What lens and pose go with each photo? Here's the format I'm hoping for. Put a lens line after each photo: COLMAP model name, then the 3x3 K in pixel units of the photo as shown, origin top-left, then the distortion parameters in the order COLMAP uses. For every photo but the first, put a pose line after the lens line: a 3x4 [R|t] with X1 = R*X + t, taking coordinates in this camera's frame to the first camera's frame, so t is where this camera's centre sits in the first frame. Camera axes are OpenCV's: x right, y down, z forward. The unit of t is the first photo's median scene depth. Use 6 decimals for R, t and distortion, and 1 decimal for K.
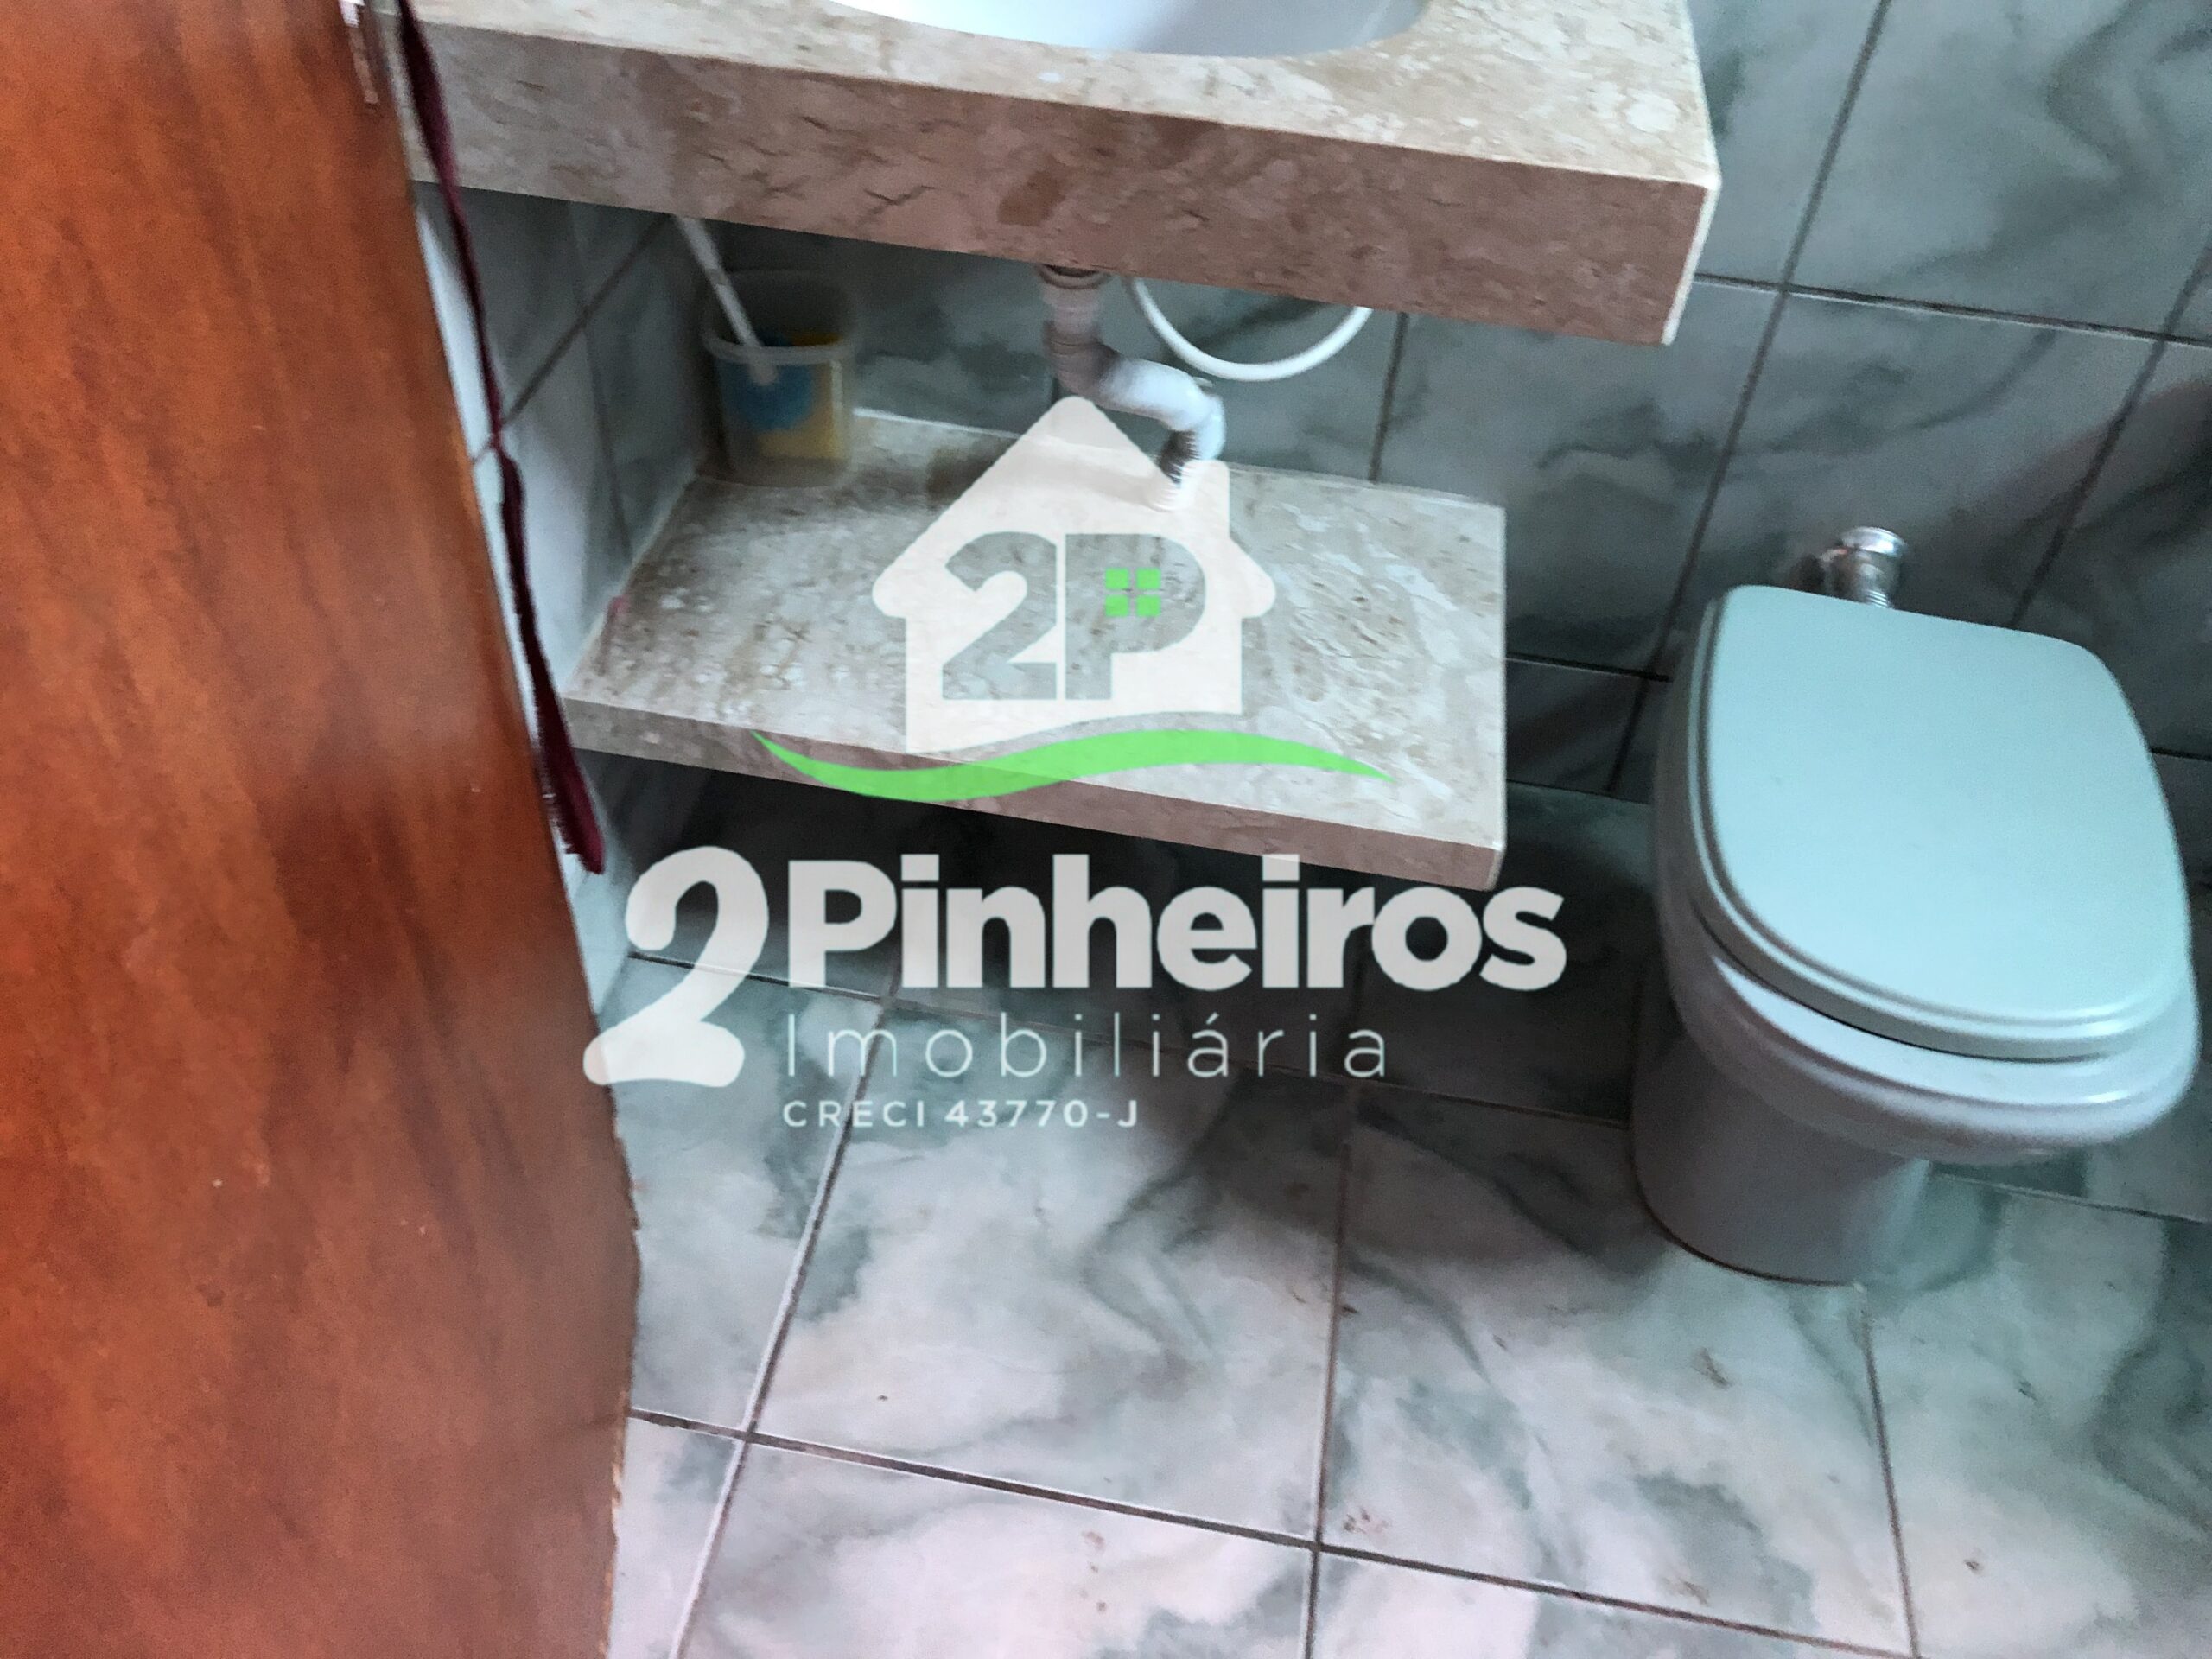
lens RADIAL K [[1800.0, 0, 1064.7], [0, 1800.0, 828.3], [0, 0, 1]] dist [0.019400, -0.009109]
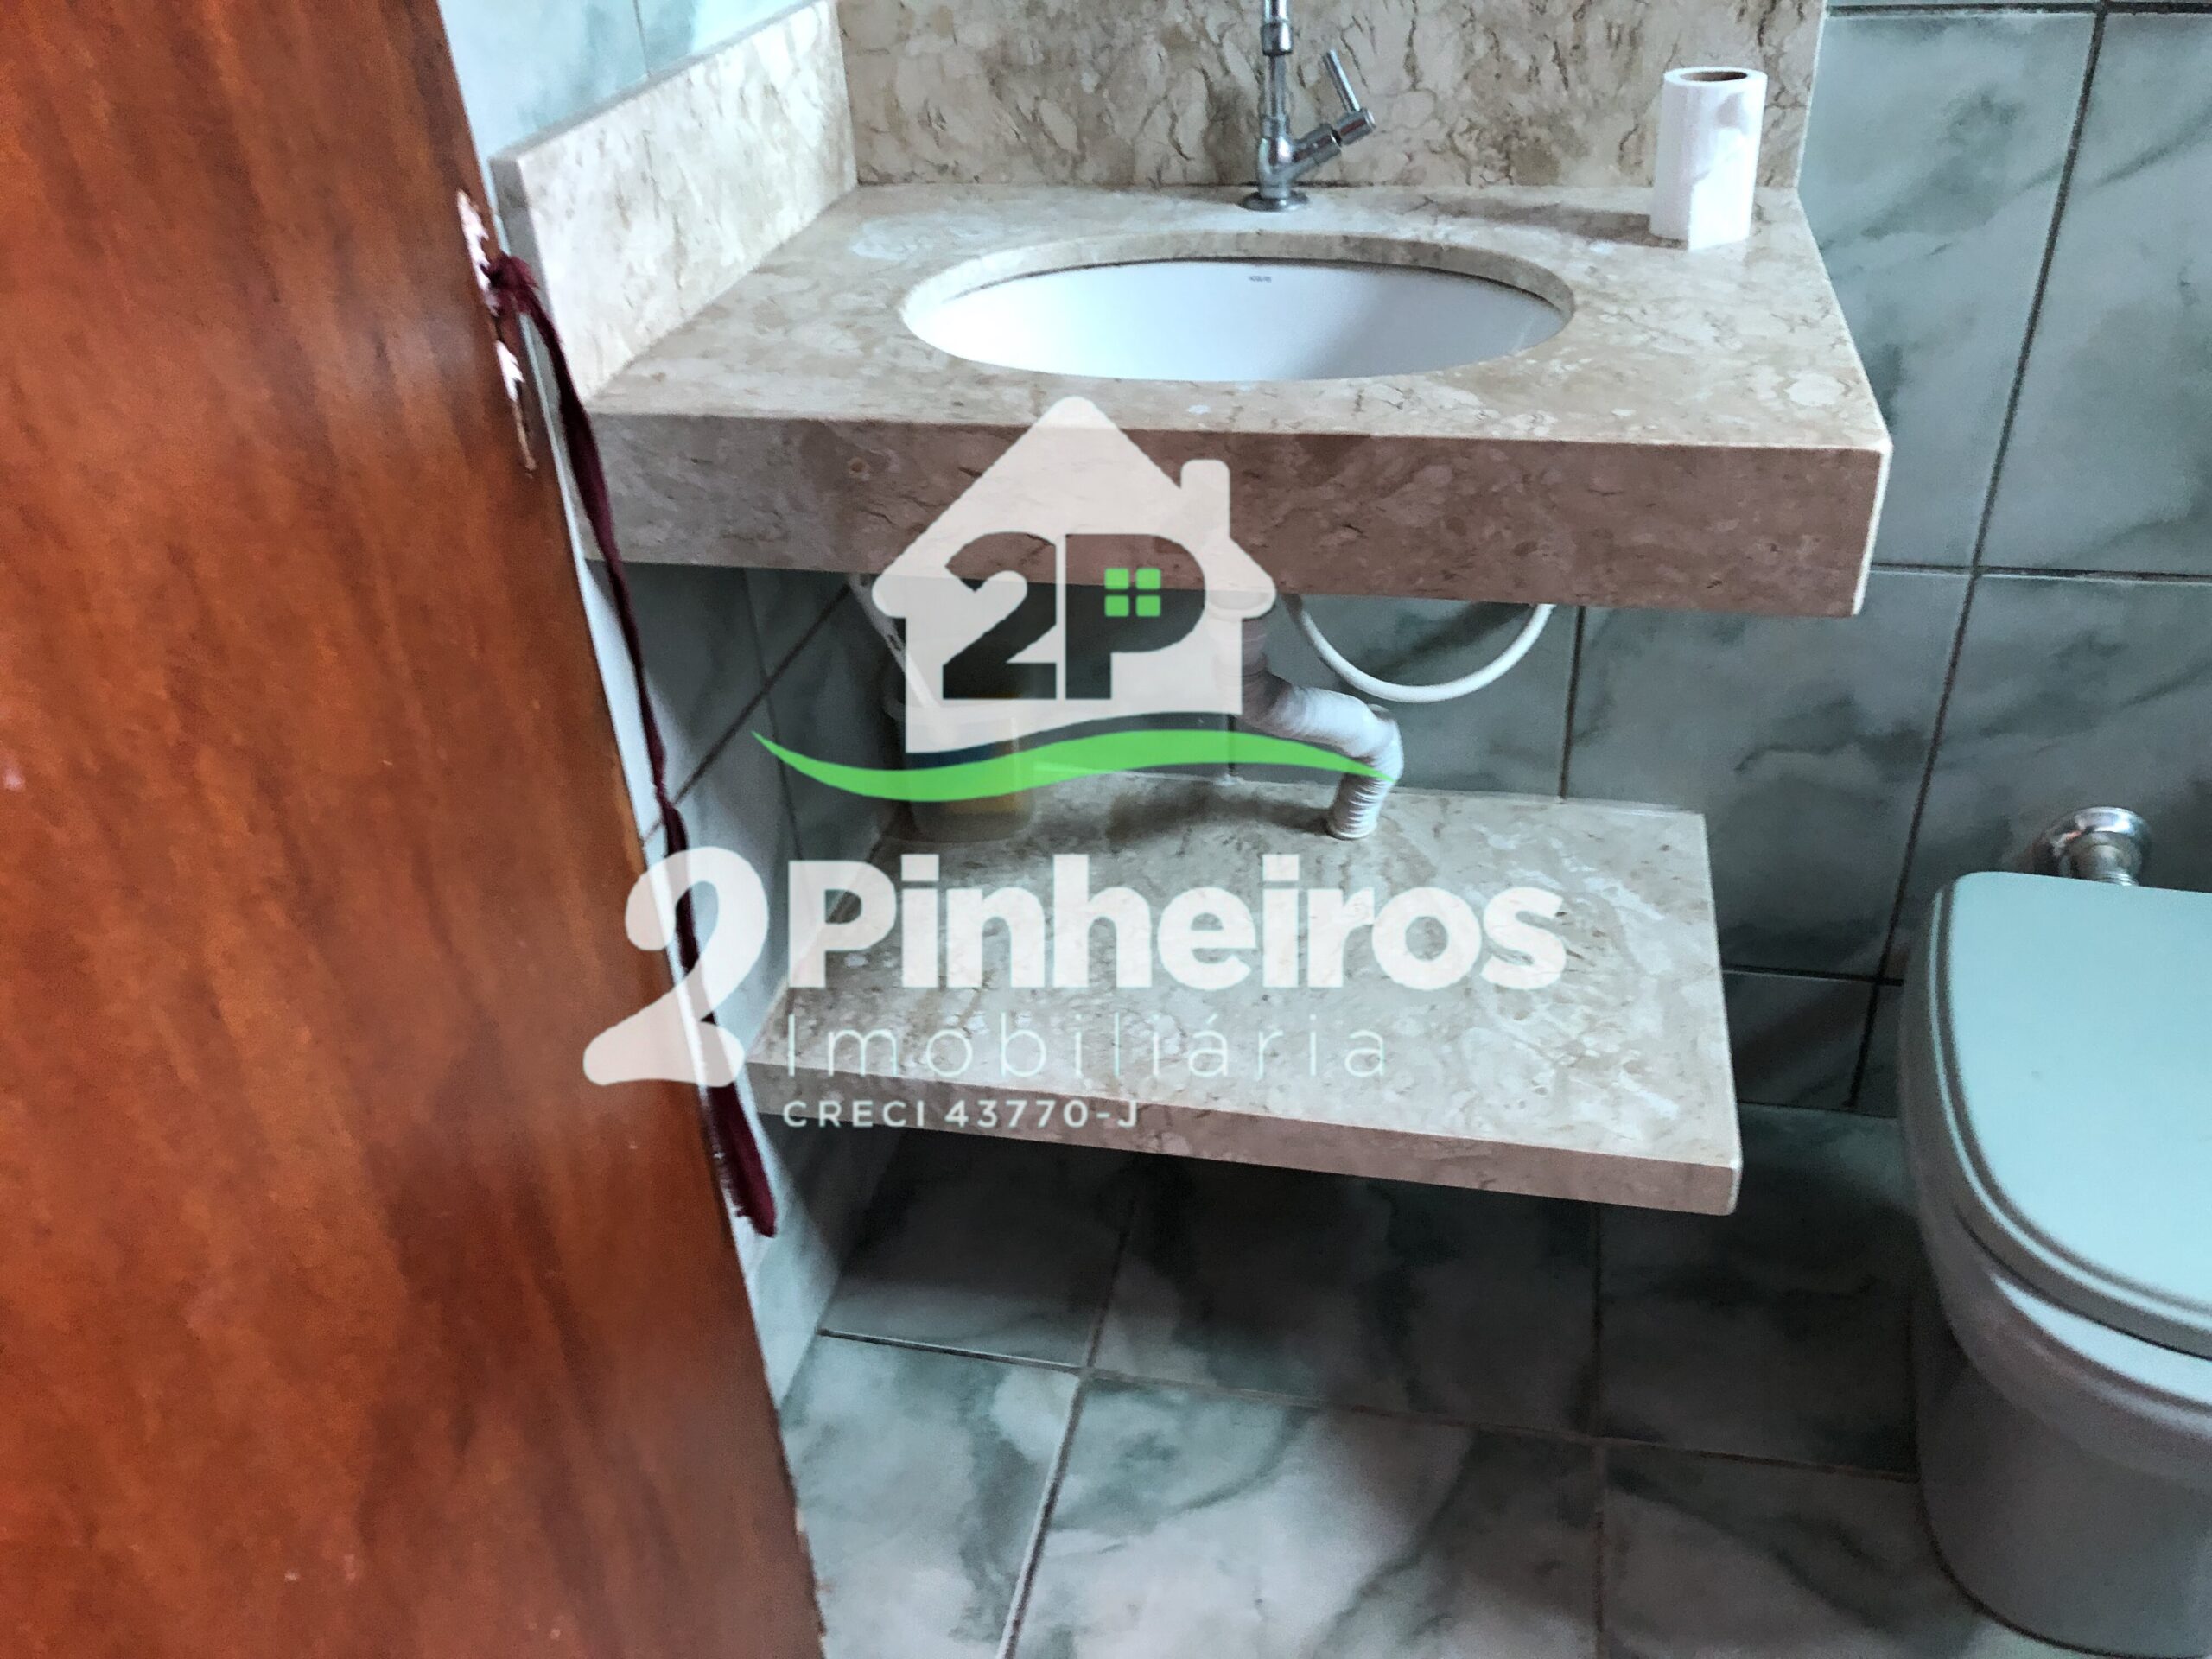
lens RADIAL K [[1804.3, 0, 1134.6], [0, 1804.3, 865.3], [0, 0, 1]] dist [0.022175, -0.006417]
pose [[0.995596, -0.060146, -0.071911, 0.010312], [0.046084, 0.981977, -0.183295, 0.014009], [0.081639, 0.179174, 0.980424, 0.039401]]
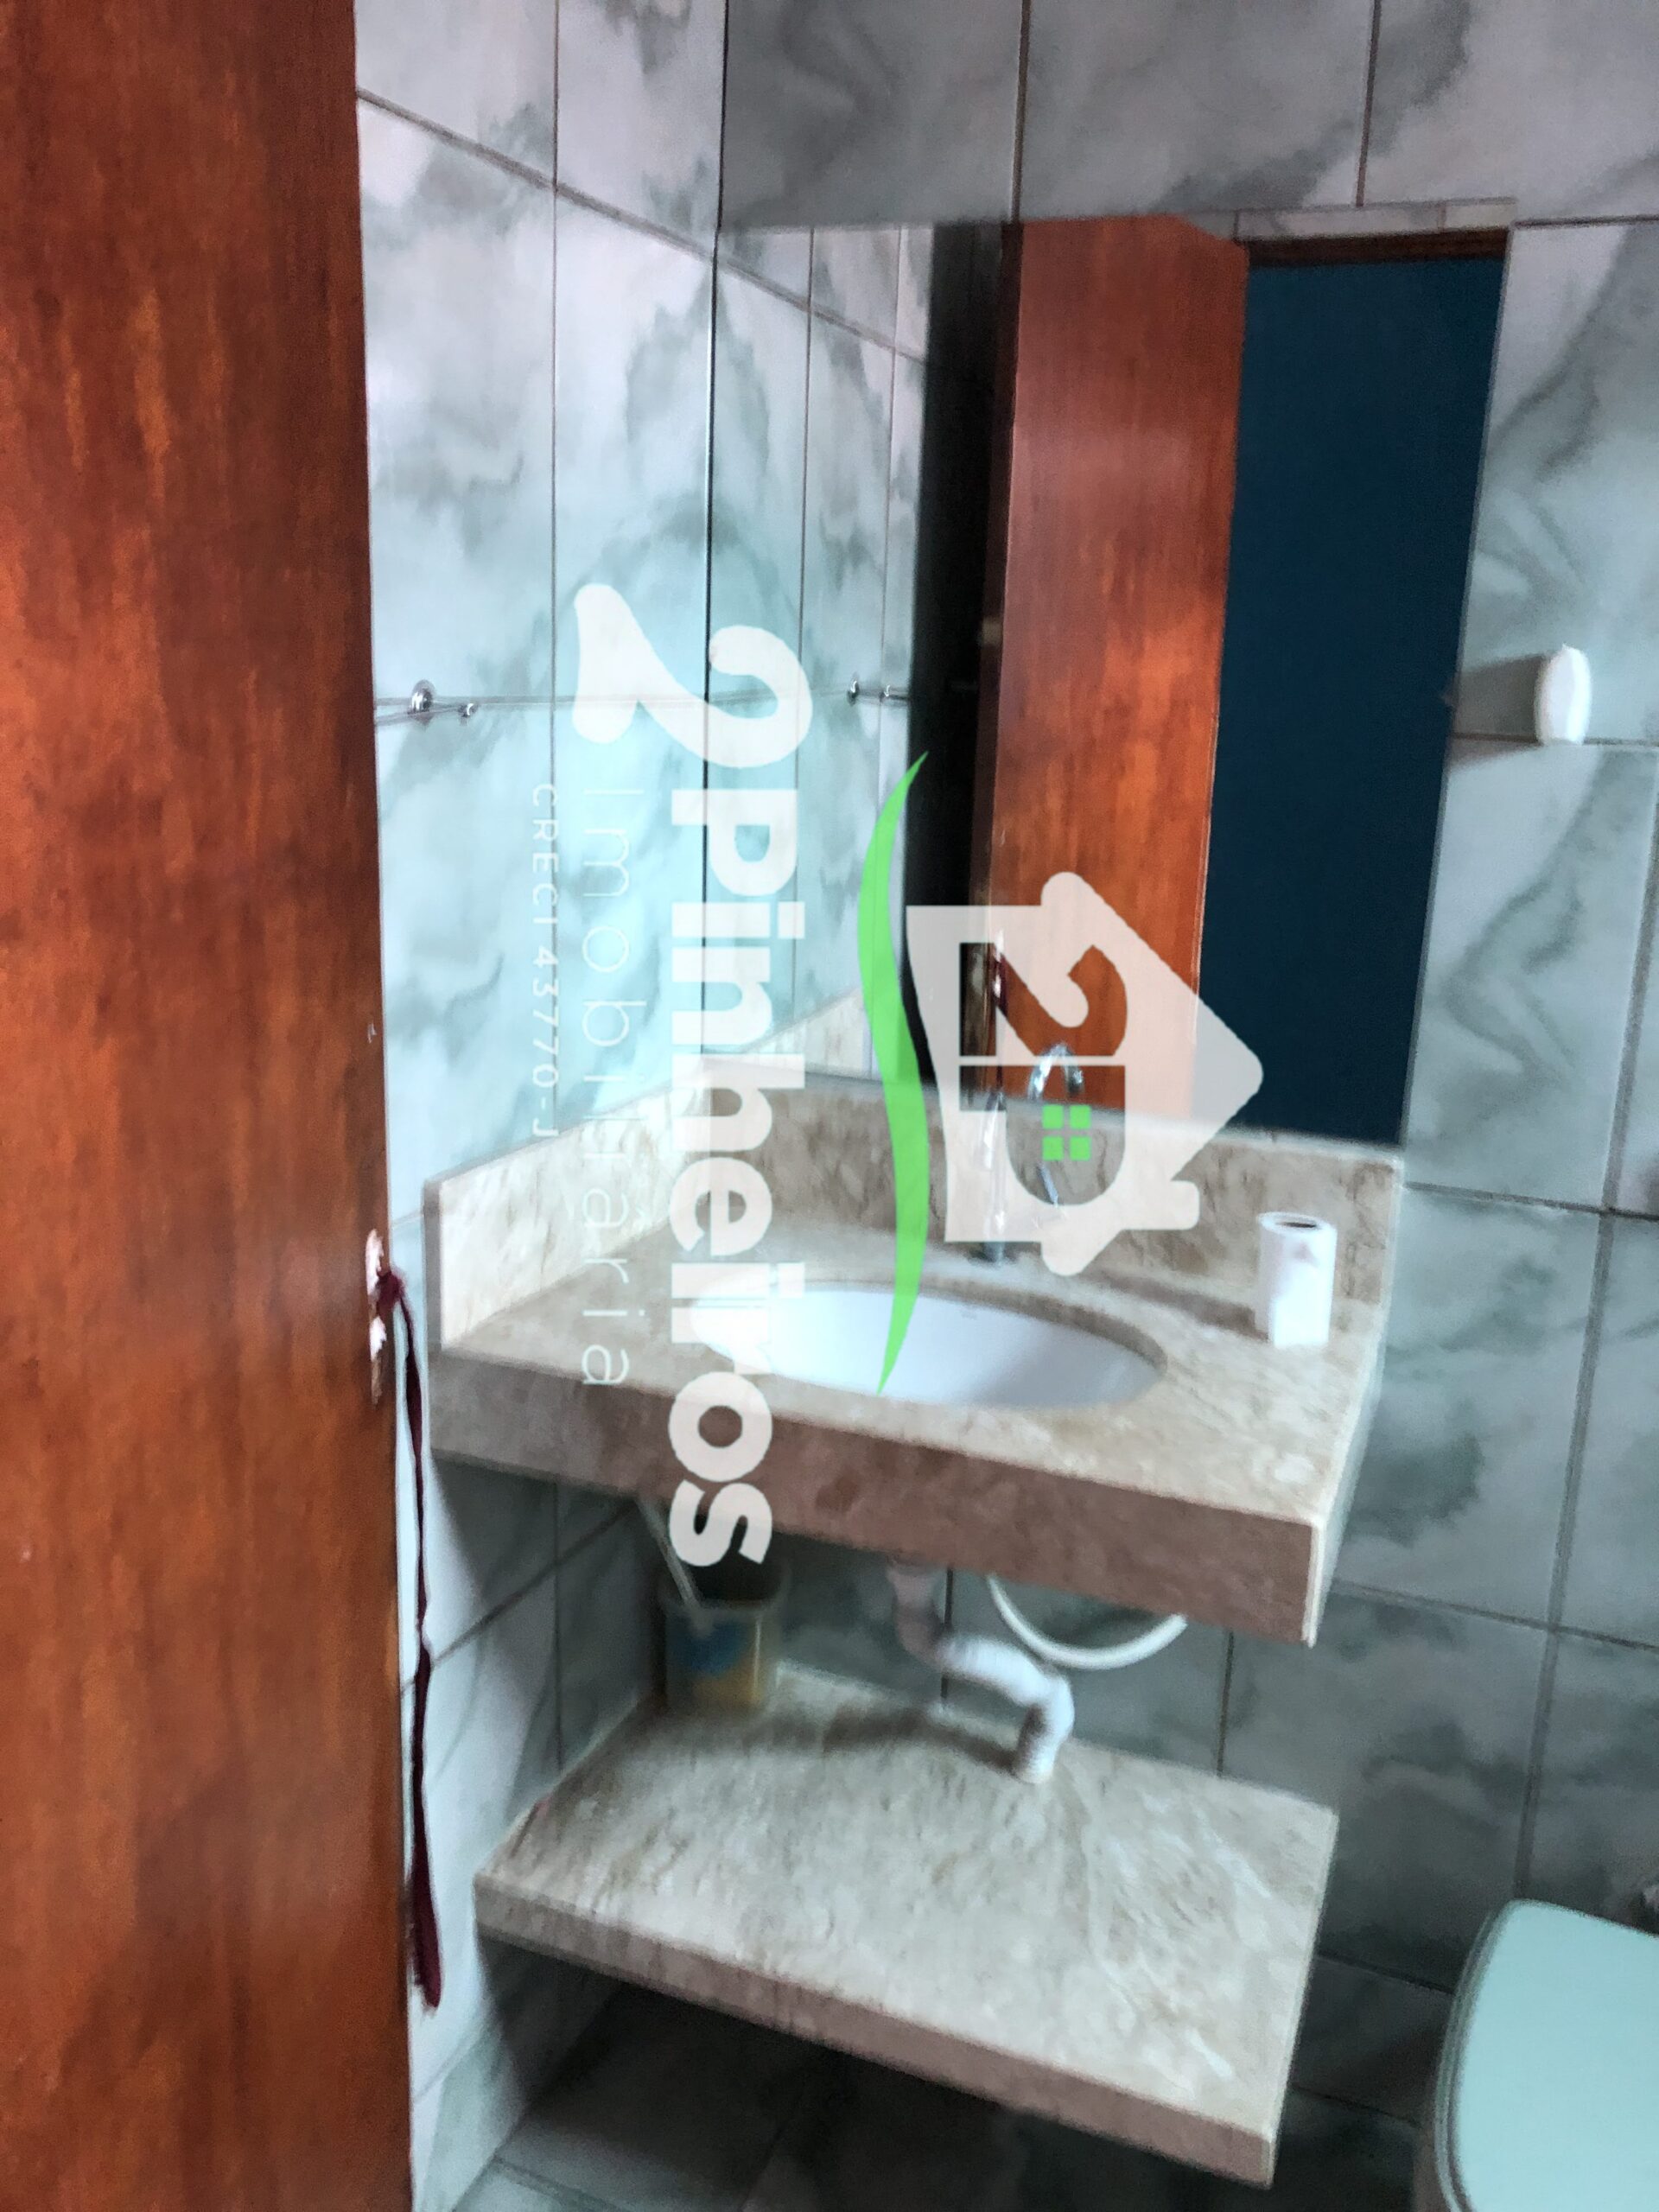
lens RADIAL K [[1856.7, 0, 829.5], [0, 1856.7, 1106.0], [0, 0, 1]] dist [-0.010568, -0.000401]
pose [[0.975758, 0.035750, -0.215913, 0.197616], [-0.143740, 0.848630, -0.509084, 0.085618], [0.165030, 0.527778, 0.833196, -0.237308]]
